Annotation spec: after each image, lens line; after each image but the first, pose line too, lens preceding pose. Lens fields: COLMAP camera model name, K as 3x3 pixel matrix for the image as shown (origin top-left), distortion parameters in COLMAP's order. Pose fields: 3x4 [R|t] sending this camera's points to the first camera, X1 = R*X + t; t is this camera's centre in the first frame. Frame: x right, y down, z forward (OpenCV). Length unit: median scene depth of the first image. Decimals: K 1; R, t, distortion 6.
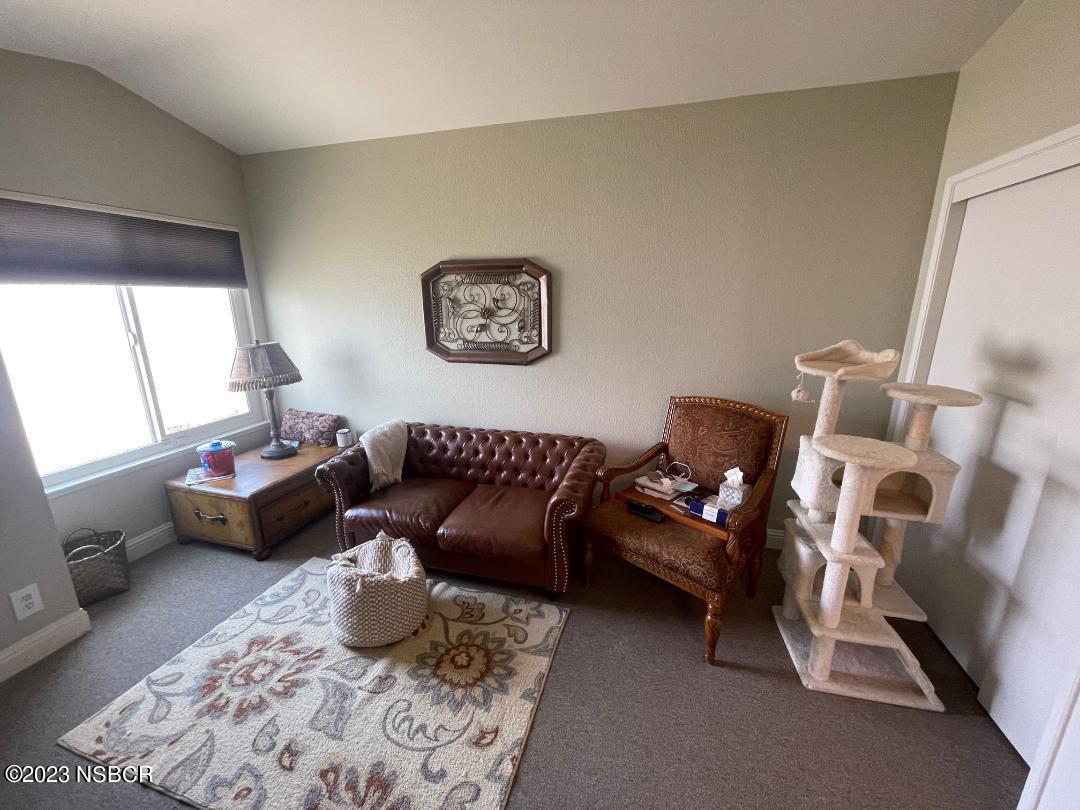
lens RADIAL K [[436.6, 0, 534.5], [0, 436.6, 406.7], [0, 0, 1]] dist [-0.001135, -0.000890]
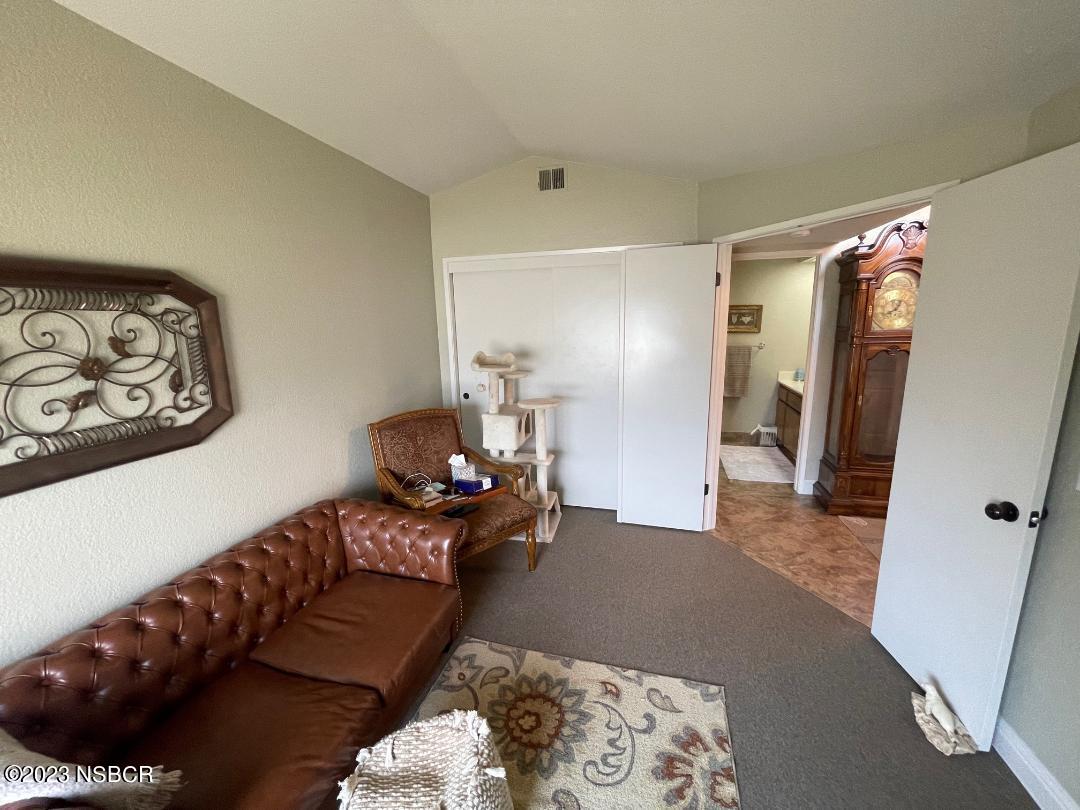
lens RADIAL K [[436.6, 0, 534.5], [0, 436.6, 406.7], [0, 0, 1]] dist [-0.001135, -0.000890]
pose [[-0.006786, -0.189321, 0.981892, -0.894445], [0.263538, 0.946863, 0.184388, -0.195043], [-0.964625, 0.260017, 0.043467, 0.747941]]
